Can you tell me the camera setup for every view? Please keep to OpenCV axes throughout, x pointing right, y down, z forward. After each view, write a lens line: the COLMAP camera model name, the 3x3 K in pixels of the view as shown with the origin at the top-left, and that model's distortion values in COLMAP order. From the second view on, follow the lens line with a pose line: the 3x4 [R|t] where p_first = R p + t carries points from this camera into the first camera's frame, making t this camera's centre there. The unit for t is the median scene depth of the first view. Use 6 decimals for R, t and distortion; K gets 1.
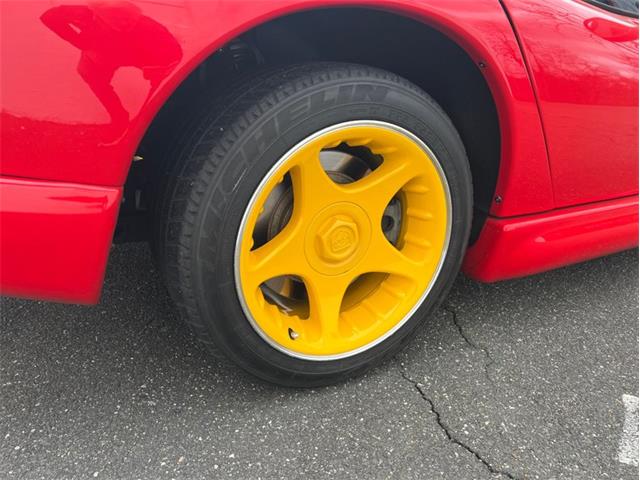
lens RADIAL K [[471.9, 0, 318.1], [0, 471.9, 236.2], [0, 0, 1]] dist [0.056627, -0.059260]
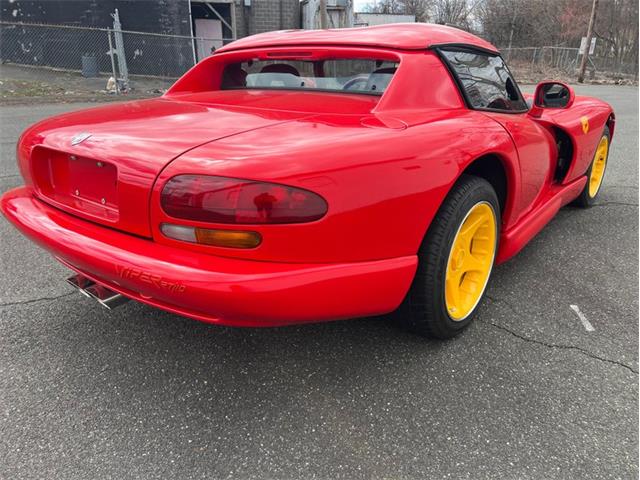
lens RADIAL K [[471.9, 0, 318.1], [0, 471.9, 236.2], [0, 0, 1]] dist [0.056627, -0.059260]
pose [[0.923053, -0.169351, 0.345388, -1.102610], [0.169219, 0.985098, 0.030775, -0.232175], [-0.345453, 0.030039, 0.937955, -0.624002]]
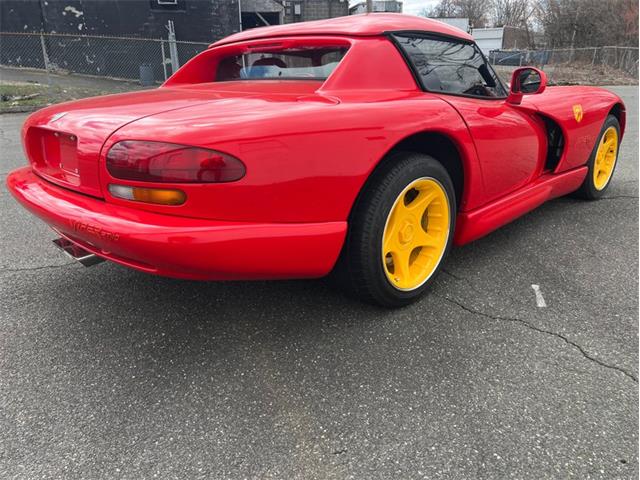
lens RADIAL K [[471.9, 0, 318.1], [0, 471.9, 236.2], [0, 0, 1]] dist [0.056627, -0.059260]
pose [[0.958270, -0.147583, 0.244822, -0.798479], [0.152307, 0.988333, -0.000370, -0.032929], [-0.241911, 0.037643, 0.969568, -0.878725]]
